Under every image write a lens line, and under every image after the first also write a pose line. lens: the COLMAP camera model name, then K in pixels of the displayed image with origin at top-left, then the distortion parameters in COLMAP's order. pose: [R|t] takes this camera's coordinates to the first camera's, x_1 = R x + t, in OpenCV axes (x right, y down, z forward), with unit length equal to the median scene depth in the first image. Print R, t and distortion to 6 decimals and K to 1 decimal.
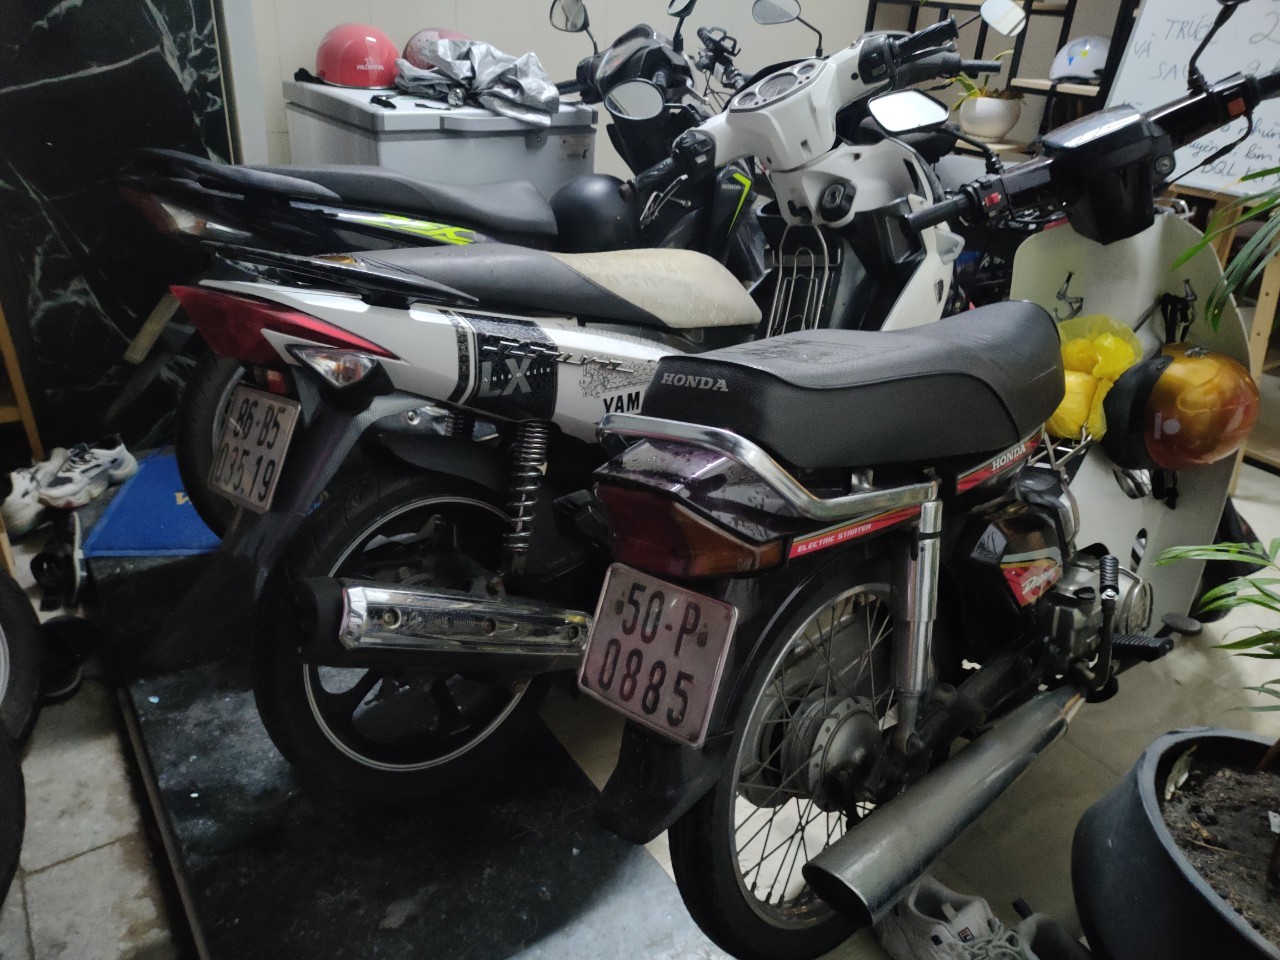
lens RADIAL K [[986.2, 0, 640.0], [0, 986.2, 480.0], [0, 0, 1]] dist [0.040335, -0.033705]
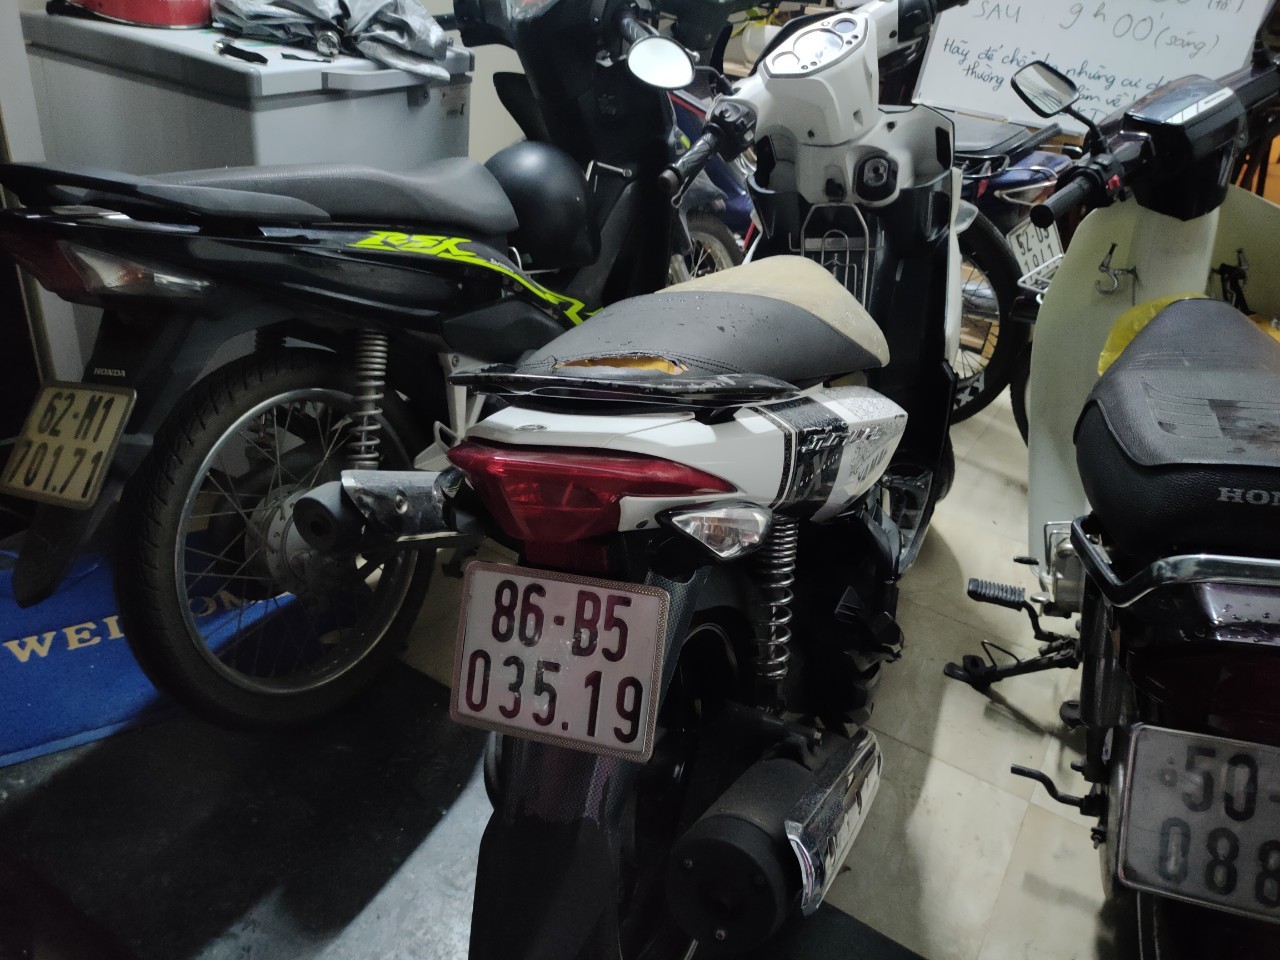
lens RADIAL K [[986.2, 0, 640.0], [0, 986.2, 480.0], [0, 0, 1]] dist [0.040335, -0.033705]
pose [[0.907592, -0.170834, 0.383526, -0.325915], [0.133801, 0.983536, 0.121465, -0.126883], [-0.397962, -0.058925, 0.915507, 0.210889]]
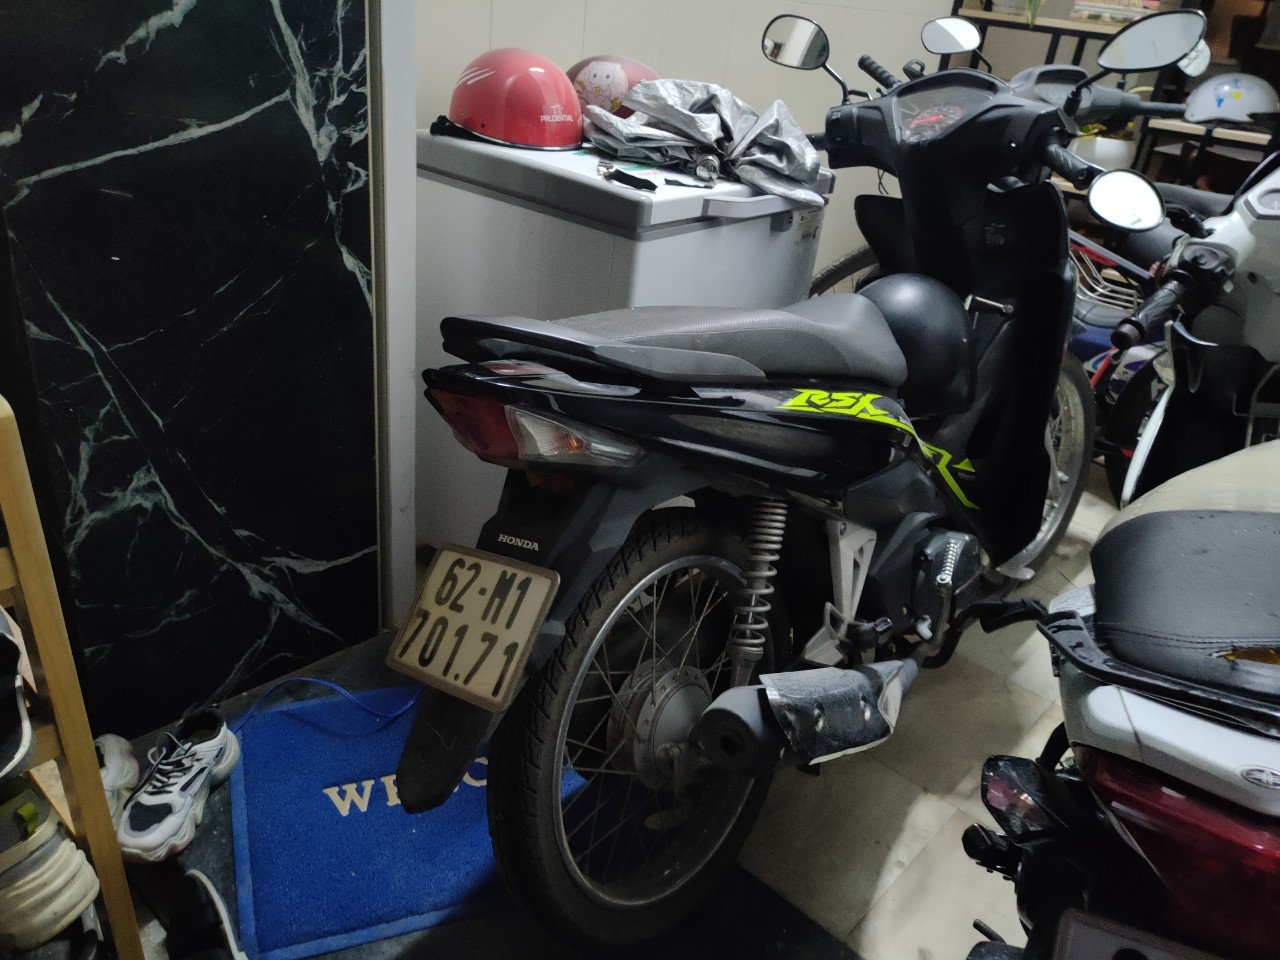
lens RADIAL K [[984.4, 0, 640.0], [0, 984.4, 480.0], [0, 0, 1]] dist [0.062401, -0.068736]
pose [[0.970415, -0.068711, 0.231458, -0.420171], [0.064654, 0.997593, 0.025075, -0.194642], [-0.232624, -0.009368, 0.972522, 0.347698]]
